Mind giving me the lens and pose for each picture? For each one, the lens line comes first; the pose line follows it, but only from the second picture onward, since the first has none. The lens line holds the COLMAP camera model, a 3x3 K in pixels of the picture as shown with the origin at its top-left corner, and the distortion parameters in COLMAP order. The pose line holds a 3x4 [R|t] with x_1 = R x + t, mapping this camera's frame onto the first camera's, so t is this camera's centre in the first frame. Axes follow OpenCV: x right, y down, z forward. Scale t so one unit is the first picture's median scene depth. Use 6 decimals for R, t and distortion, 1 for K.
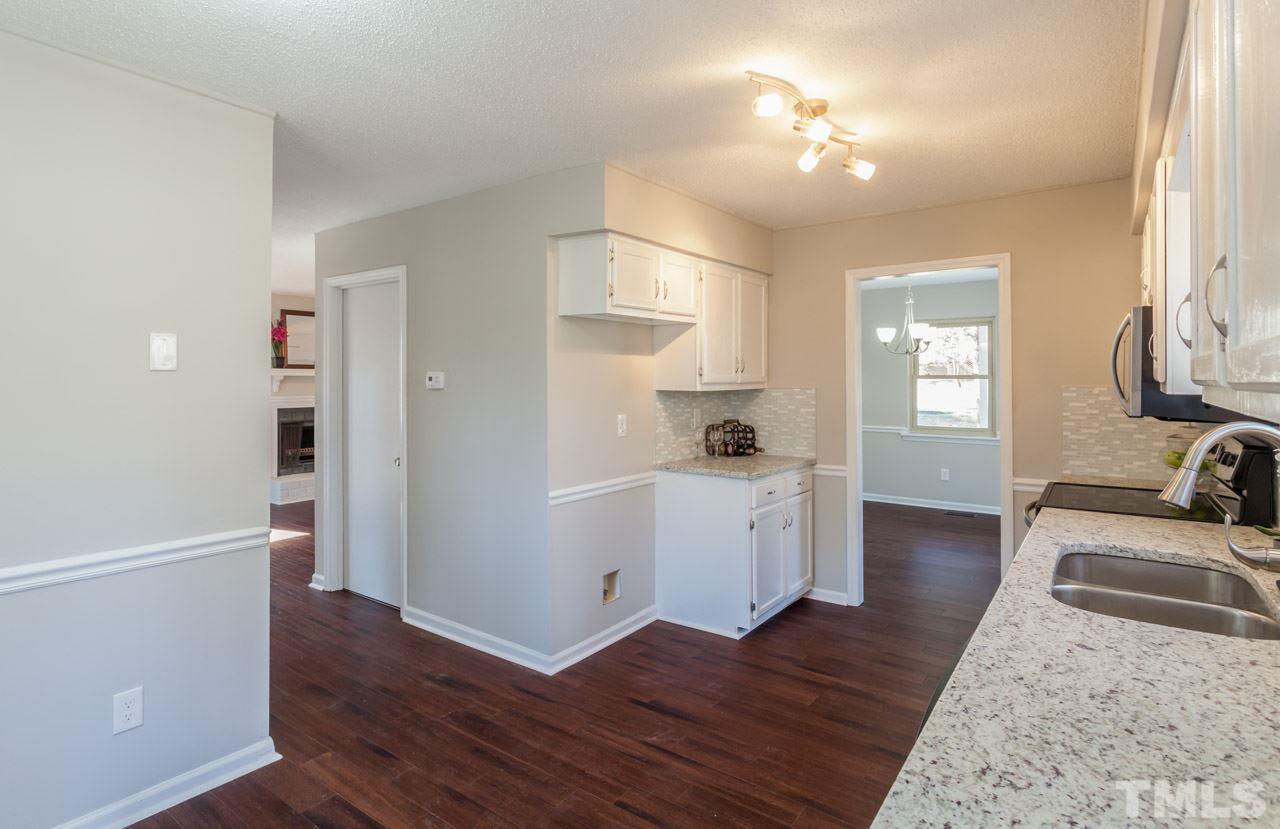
lens RADIAL K [[661.9, 0, 603.1], [0, 661.9, 375.2], [0, 0, 1]] dist [-0.018392, 0.000346]
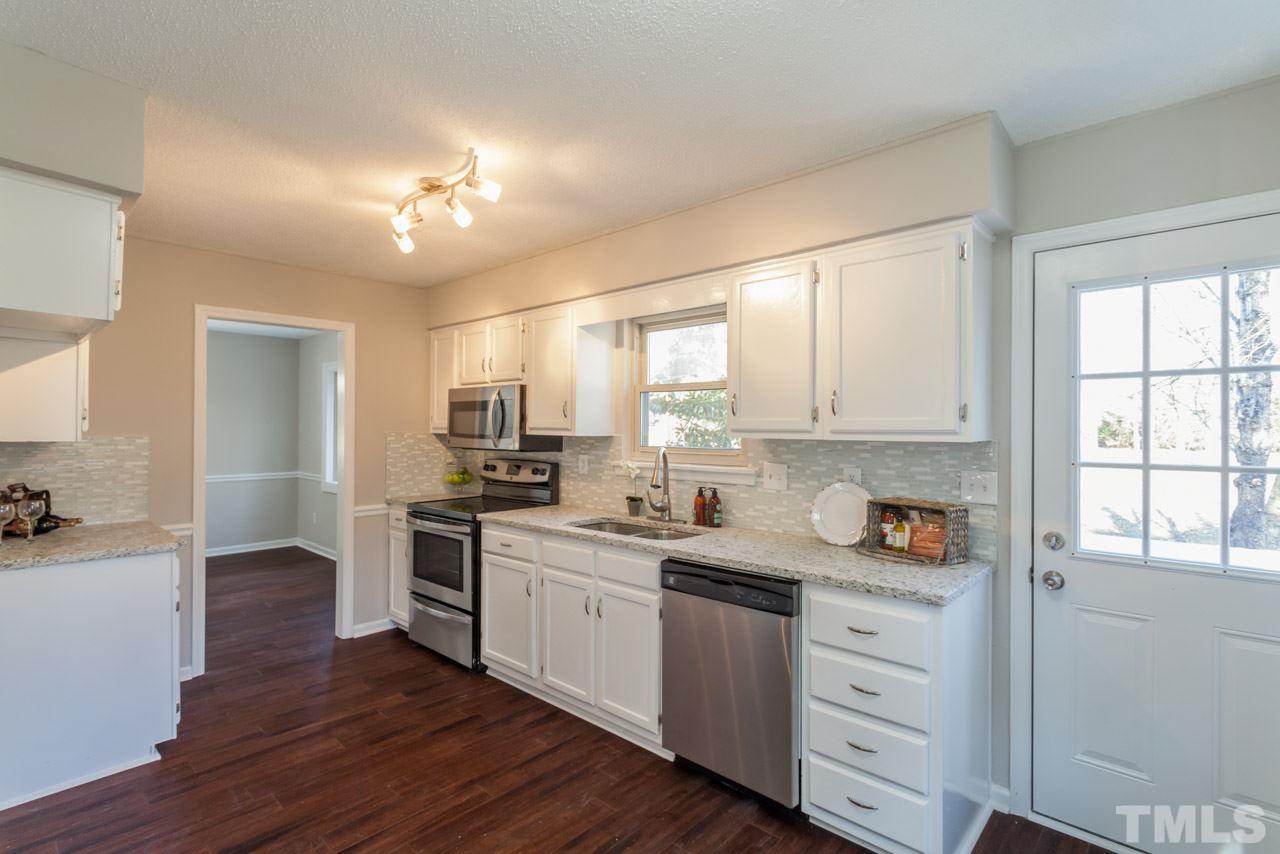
lens RADIAL K [[603.2, 0, 640.0], [0, 603.2, 427.0], [0, 0, 1]] dist [-0.000300, 0.000178]
pose [[0.070444, 0.006512, 0.997495, -0.495675], [-0.008417, 0.999947, -0.005934, 0.009160], [-0.997480, -0.007977, 0.070495, 0.411088]]
